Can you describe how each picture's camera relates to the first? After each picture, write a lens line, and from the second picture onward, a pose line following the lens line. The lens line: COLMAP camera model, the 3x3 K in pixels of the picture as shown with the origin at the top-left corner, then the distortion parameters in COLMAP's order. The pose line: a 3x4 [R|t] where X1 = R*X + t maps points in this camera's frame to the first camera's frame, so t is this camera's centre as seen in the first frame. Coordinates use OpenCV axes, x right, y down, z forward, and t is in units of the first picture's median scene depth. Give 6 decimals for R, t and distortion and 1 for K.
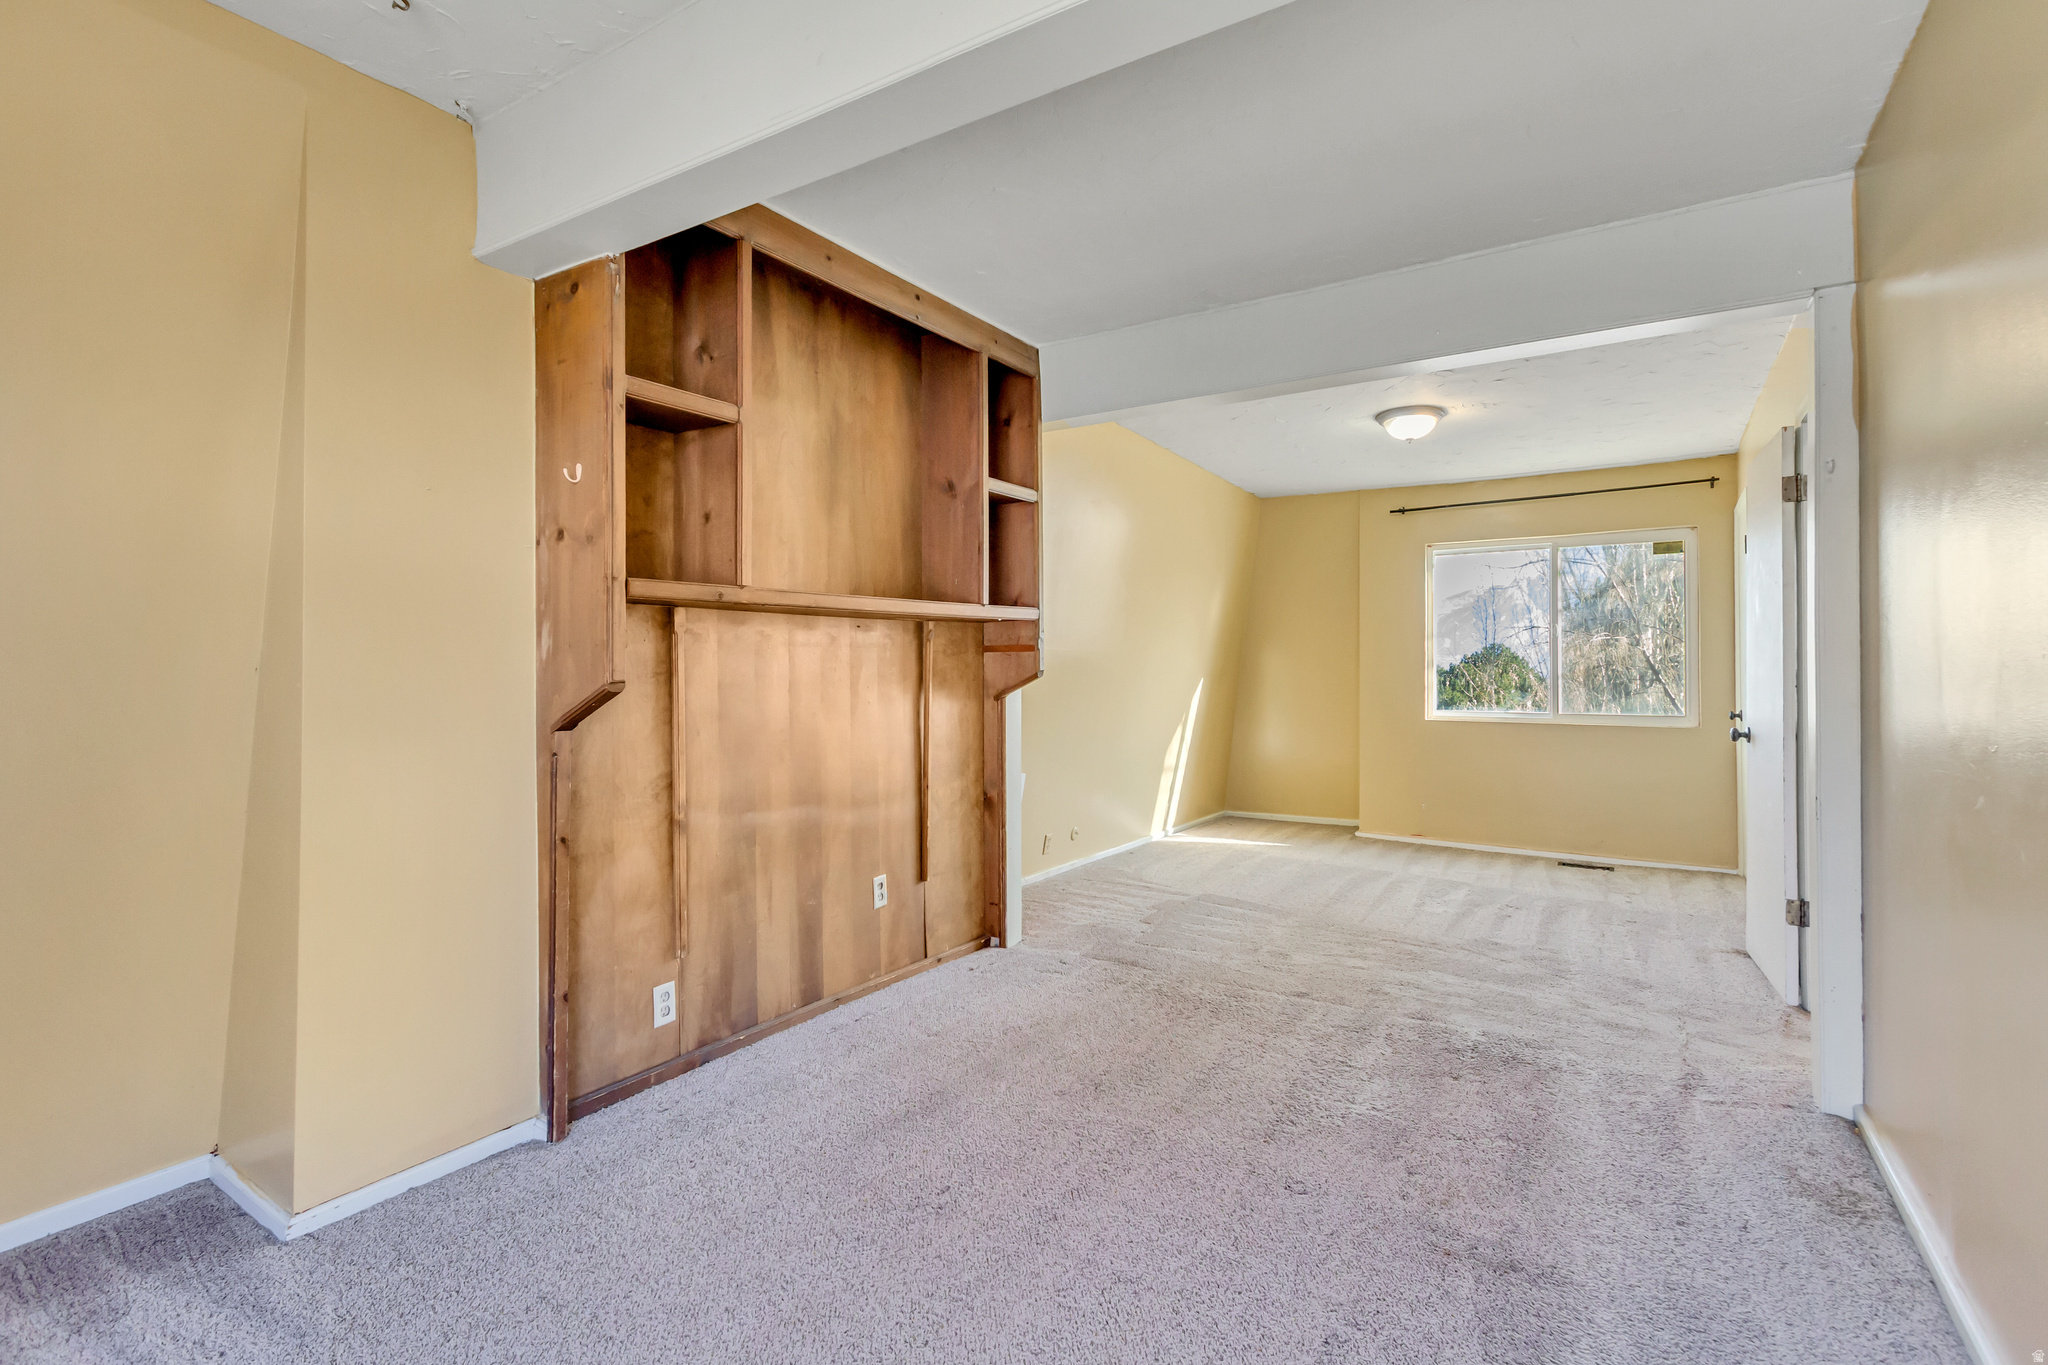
lens RADIAL K [[944.9, 0, 1027.9], [0, 944.9, 669.5], [0, 0, 1]] dist [0.003096, 0.000615]
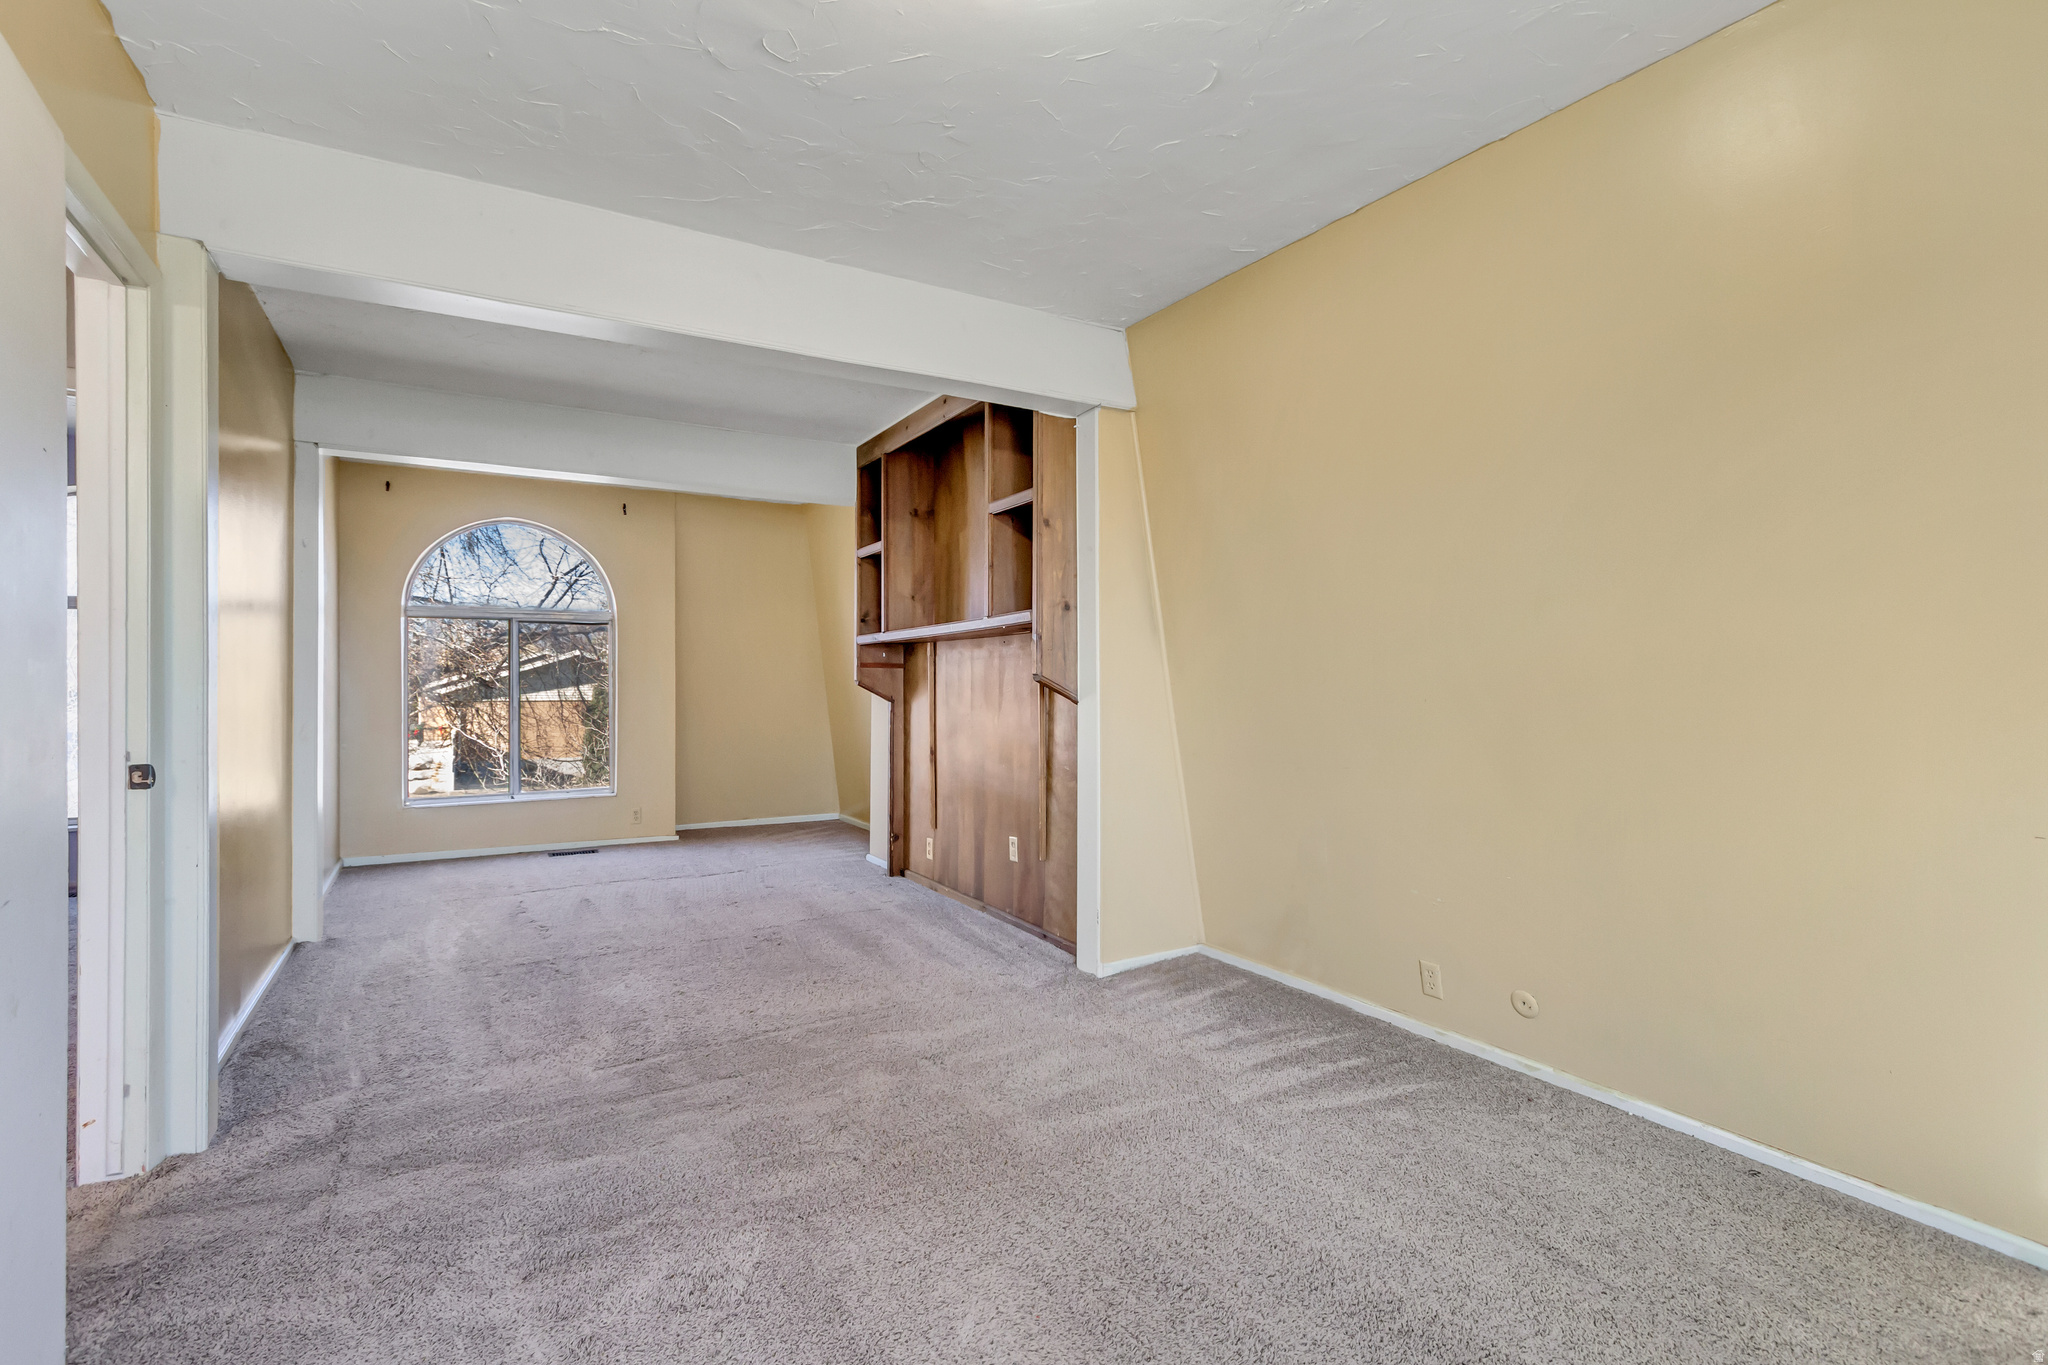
lens RADIAL K [[944.9, 0, 1030.6], [0, 944.9, 684.8], [0, 0, 1]] dist [0.003096, 0.000615]
pose [[-0.440439, -0.000152, -0.897783, 1.009736], [-0.003627, 0.999992, 0.001610, 0.011933], [0.897775, 0.003965, -0.440436, 1.633636]]
